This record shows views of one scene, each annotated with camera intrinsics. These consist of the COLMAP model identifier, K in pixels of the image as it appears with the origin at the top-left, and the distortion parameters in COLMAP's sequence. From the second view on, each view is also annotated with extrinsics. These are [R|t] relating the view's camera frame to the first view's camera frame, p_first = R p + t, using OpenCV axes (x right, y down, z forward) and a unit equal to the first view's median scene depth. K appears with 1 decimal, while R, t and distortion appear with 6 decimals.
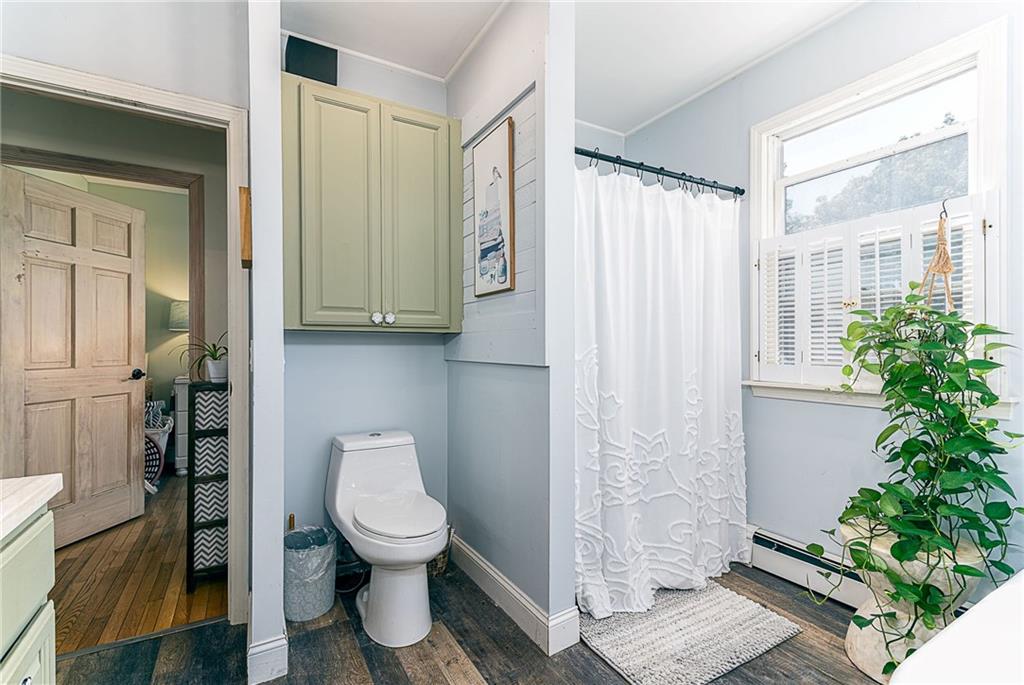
lens RADIAL K [[465.5, 0, 512.0], [0, 465.5, 342.5], [0, 0, 1]] dist [0.001322, 0.000144]
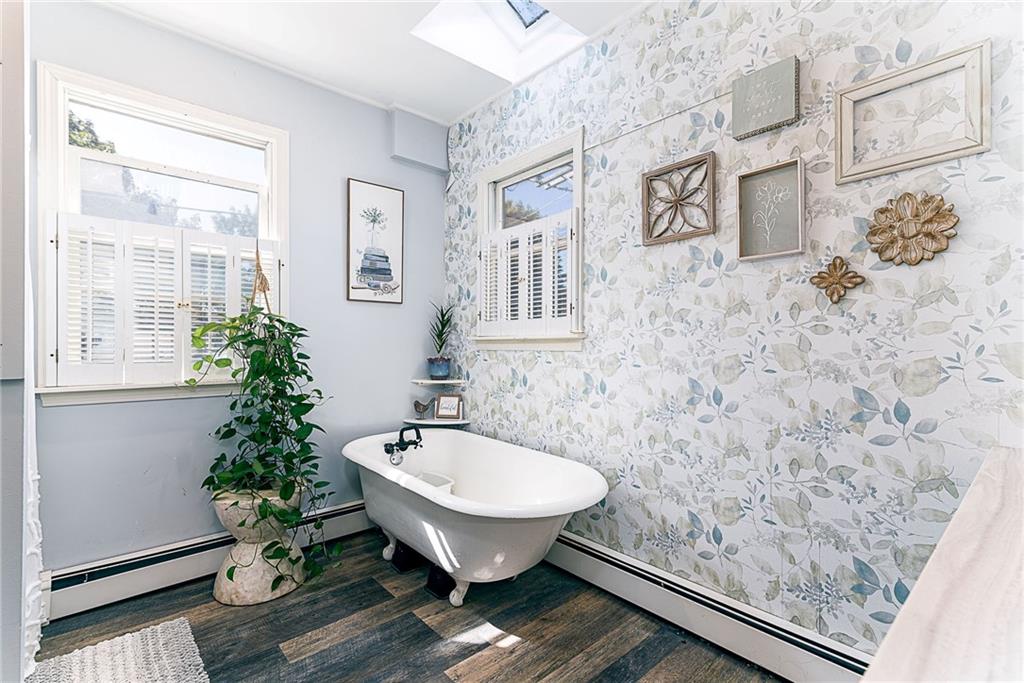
lens RADIAL K [[465.5, 0, 512.0], [0, 465.5, 341.5], [0, 0, 1]] dist [0.001322, 0.000144]
pose [[-0.201939, 0.006719, 0.979375, -0.489160], [-0.010322, 0.999906, -0.008988, 0.004728], [-0.979344, -0.011925, -0.201851, 0.463929]]
